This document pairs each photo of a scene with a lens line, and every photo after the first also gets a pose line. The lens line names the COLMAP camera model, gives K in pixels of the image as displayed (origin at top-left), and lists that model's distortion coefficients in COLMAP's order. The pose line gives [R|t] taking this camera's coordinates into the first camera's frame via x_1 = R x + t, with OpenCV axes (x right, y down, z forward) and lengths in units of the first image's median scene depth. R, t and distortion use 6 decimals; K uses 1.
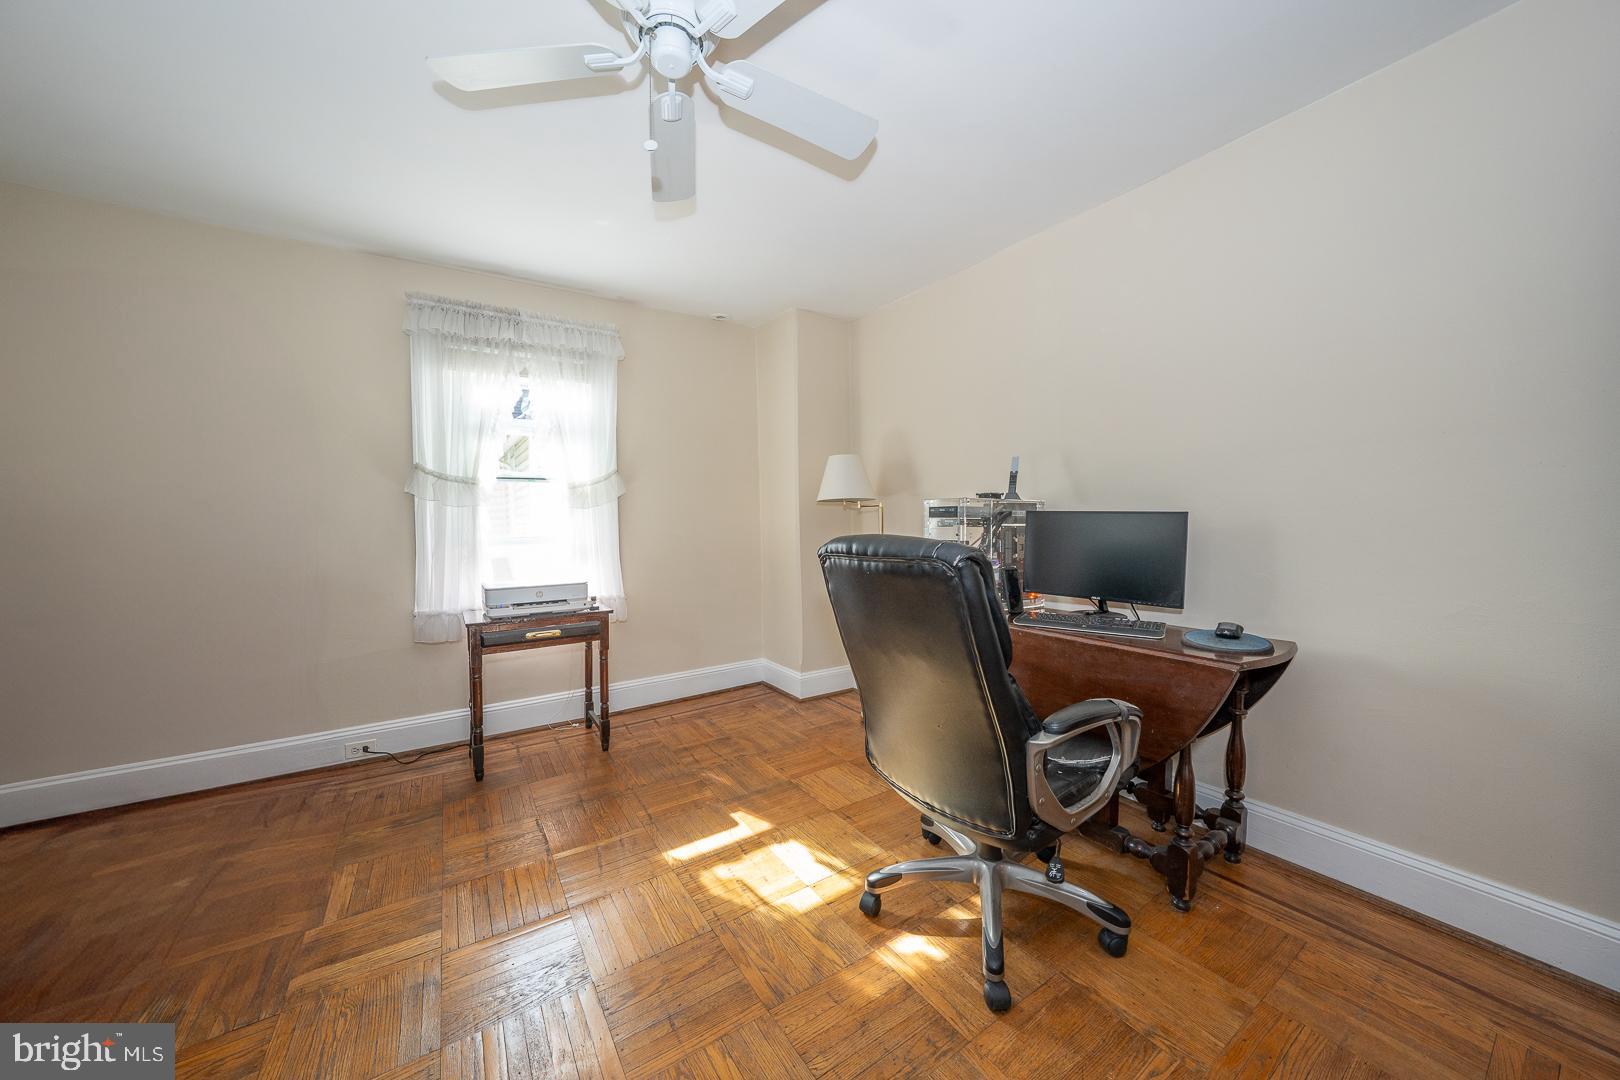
lens RADIAL K [[557.9, 0, 811.2], [0, 557.9, 533.5], [0, 0, 1]] dist [-0.032010, 0.007320]
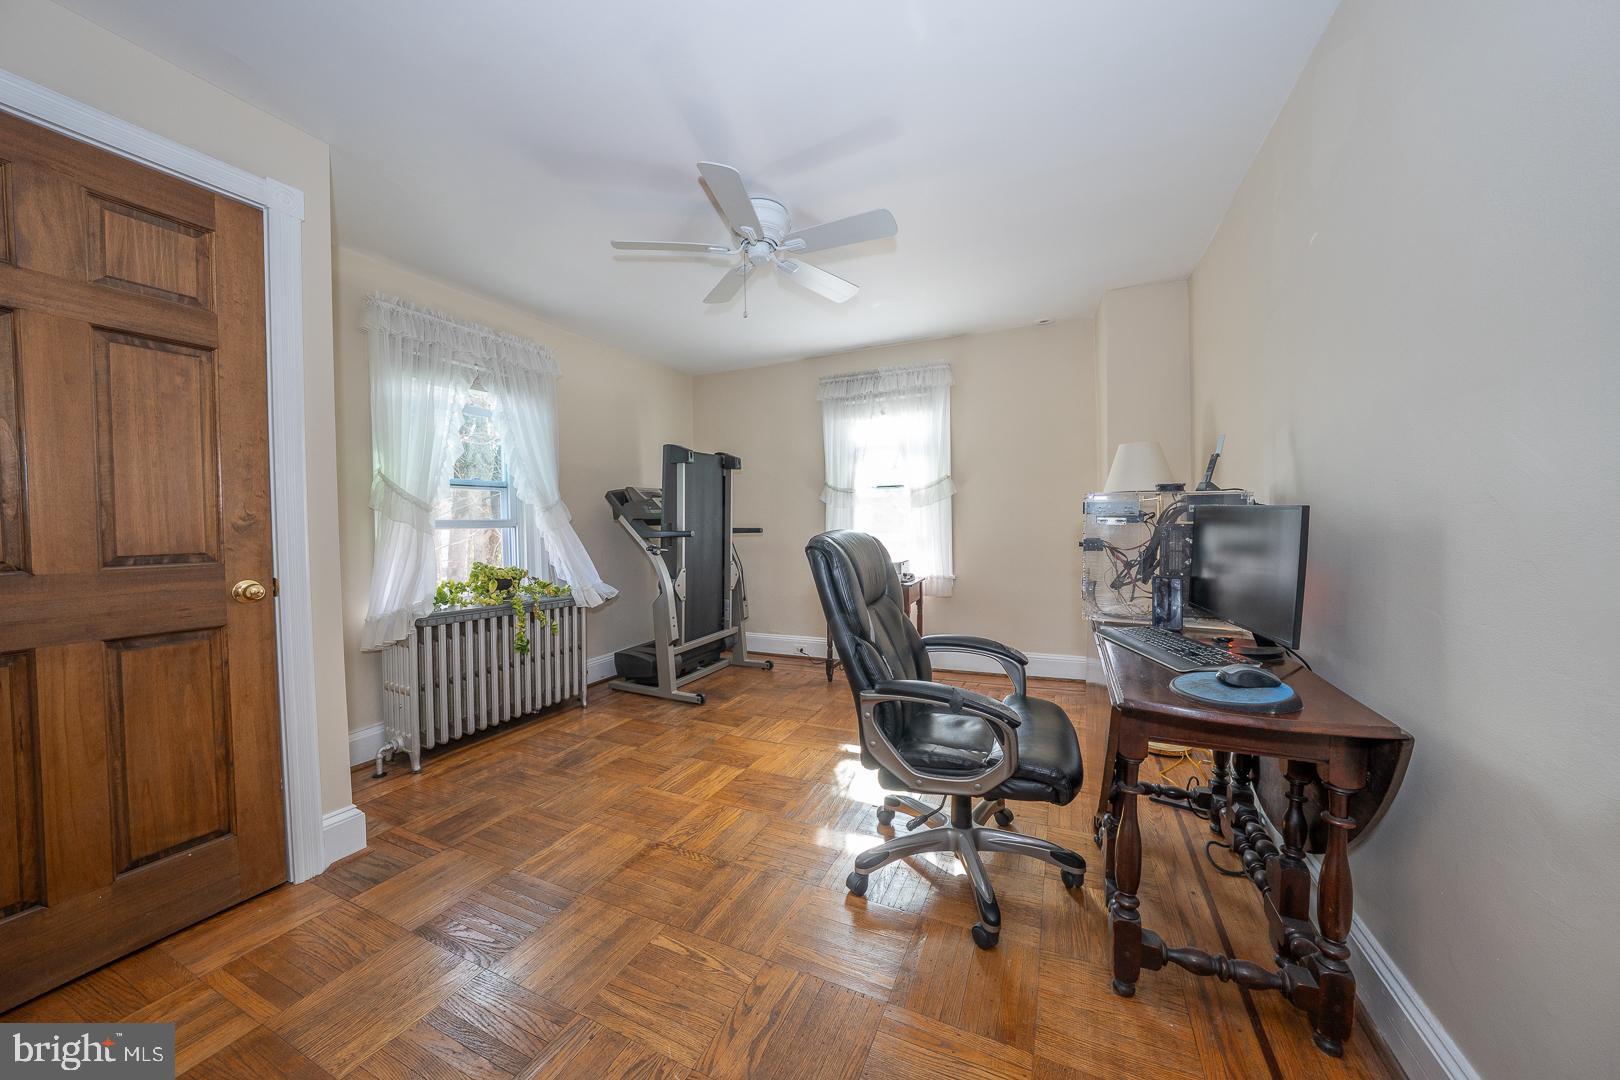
lens RADIAL K [[557.9, 0, 811.2], [0, 557.9, 533.5], [0, 0, 1]] dist [-0.032010, 0.007320]
pose [[0.526363, 0.022296, -0.849967, 0.635483], [-0.010328, 0.999750, 0.019829, -0.007285], [0.850197, -0.001659, 0.526462, 0.097799]]
